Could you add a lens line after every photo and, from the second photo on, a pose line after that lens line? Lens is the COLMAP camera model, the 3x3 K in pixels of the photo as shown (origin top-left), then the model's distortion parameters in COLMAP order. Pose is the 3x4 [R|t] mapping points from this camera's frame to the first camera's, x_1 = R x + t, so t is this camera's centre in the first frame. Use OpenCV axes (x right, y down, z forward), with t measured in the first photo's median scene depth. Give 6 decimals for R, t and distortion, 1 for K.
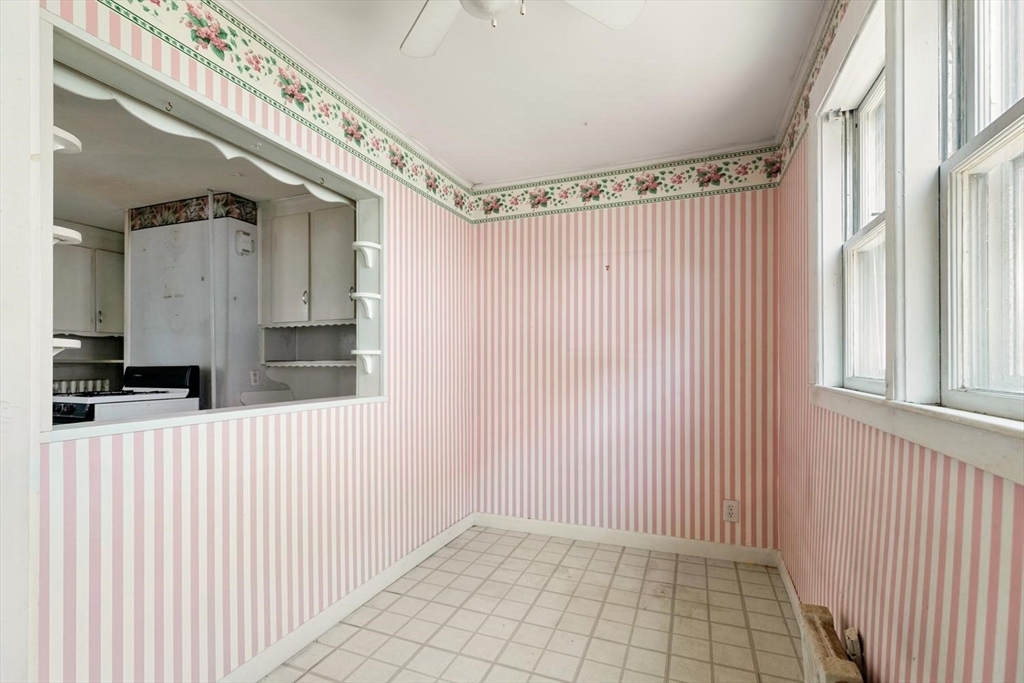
lens RADIAL K [[466.5, 0, 511.3], [0, 466.5, 357.3], [0, 0, 1]] dist [0.000231, -0.000084]
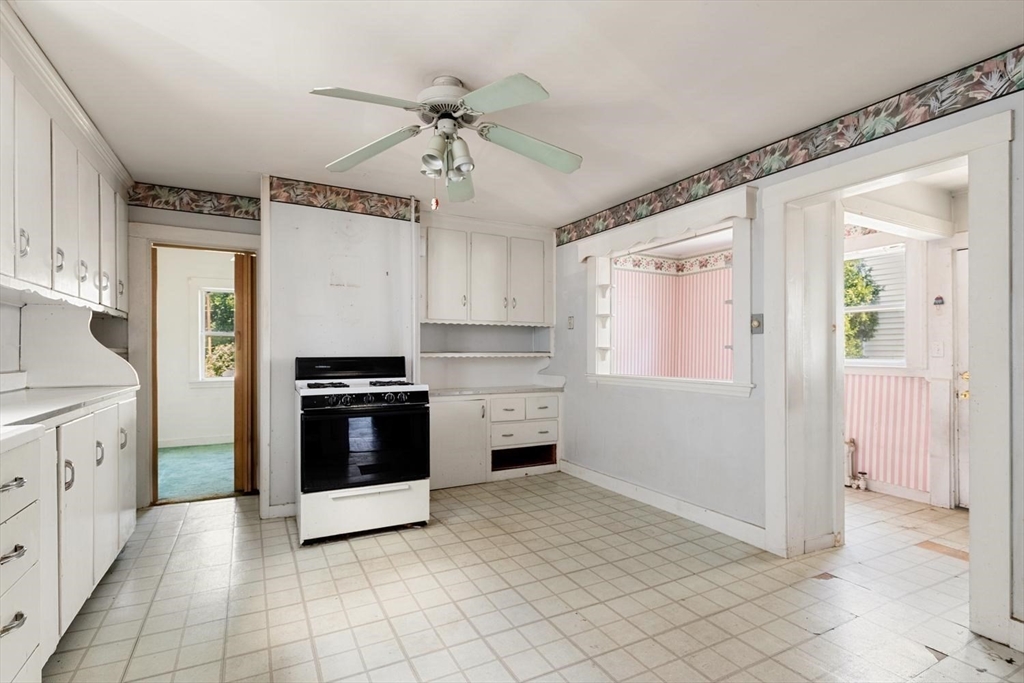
lens RADIAL K [[483.1, 0, 502.4], [0, 483.1, 350.1], [0, 0, 1]] dist [0.003608, 0.000009]
pose [[0.651603, 0.008927, 0.758508, -1.302543], [-0.012396, 0.999923, -0.001120, 0.001381], [-0.758459, -0.008672, 0.651663, 0.092072]]
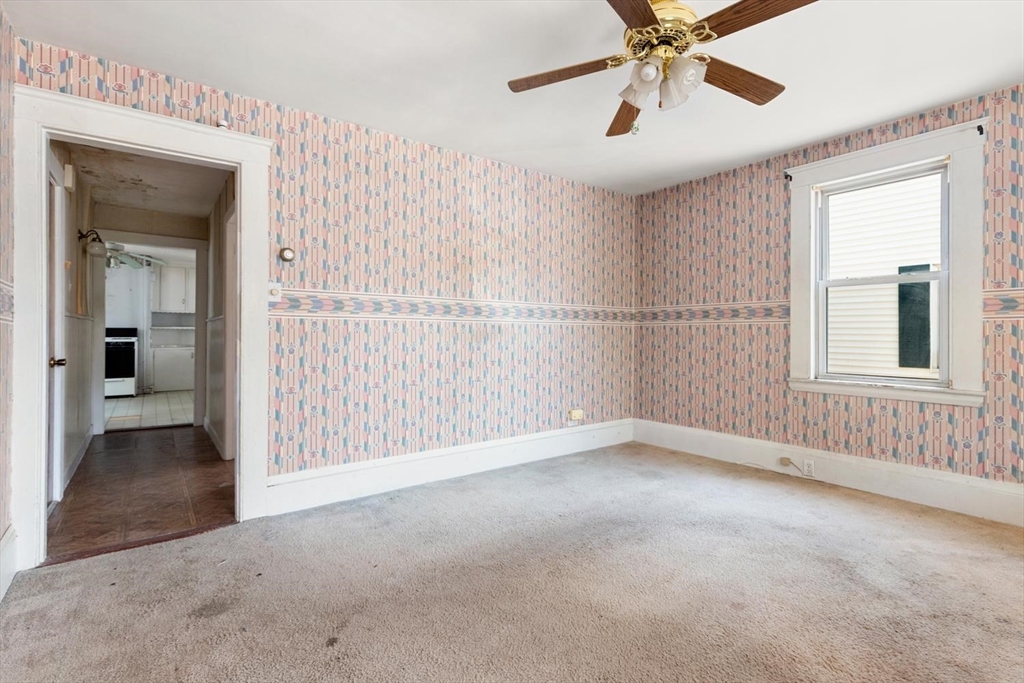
lens RADIAL K [[464.3, 0, 512.0], [0, 464.3, 341.5], [0, 0, 1]] dist [-0.000400, 0.000148]
pose [[0.506787, 0.004080, 0.862061, -1.651704], [-0.032558, 0.999366, 0.014411, -0.007411], [-0.861456, -0.035370, 0.506599, -1.739486]]
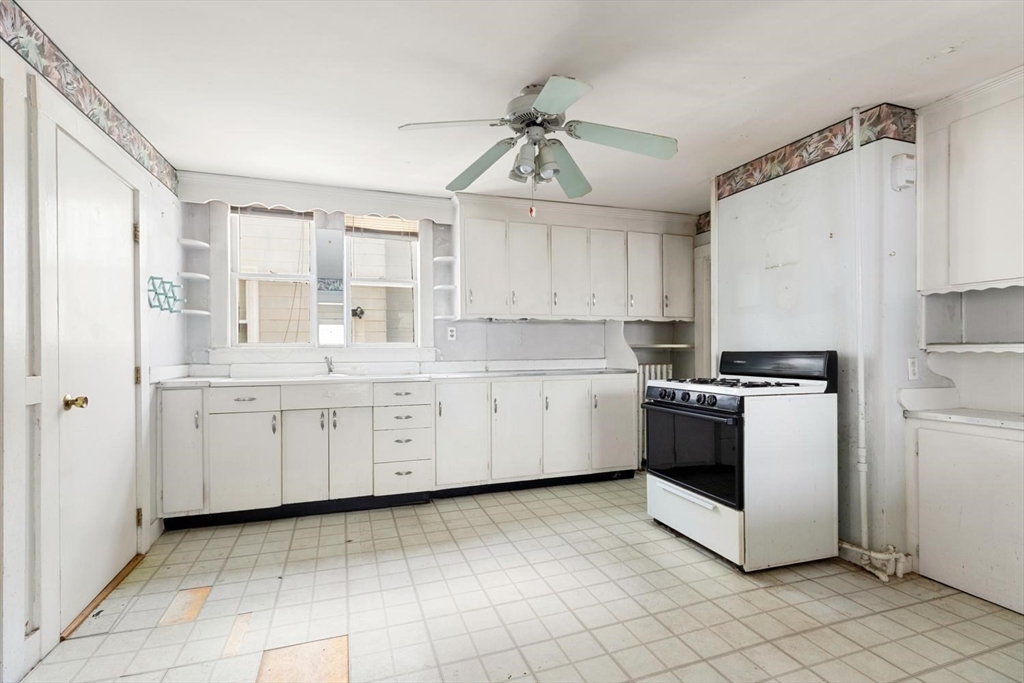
lens RADIAL K [[473.8, 0, 507.8], [0, 473.8, 350.2], [0, 0, 1]] dist [0.019982, -0.000333]
pose [[0.659887, 0.000569, -0.751365, -0.420740], [0.012966, 0.999842, 0.012144, 0.000774], [0.751253, -0.017756, 0.659775, 0.091276]]
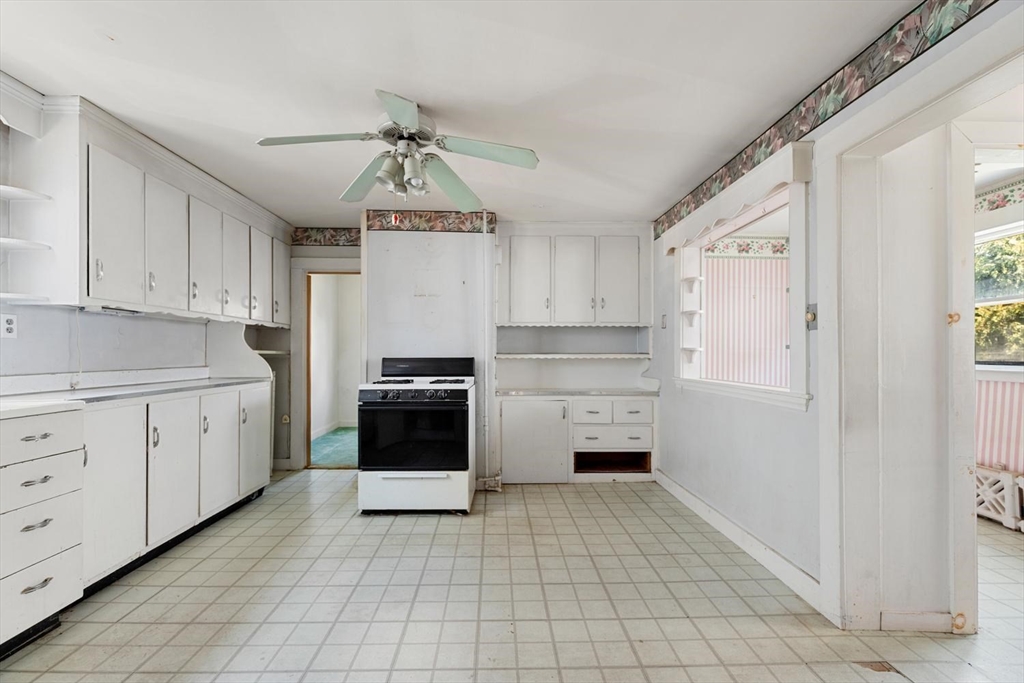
lens RADIAL K [[461.9, 0, 508.5], [0, 461.9, 349.7], [0, 0, 1]] dist [0.003478, 0.000241]
pose [[0.917929, 0.008805, 0.396647, -1.004275], [-0.009469, 0.999955, -0.000284, -0.002188], [-0.396632, -0.003495, 0.917971, -0.100292]]
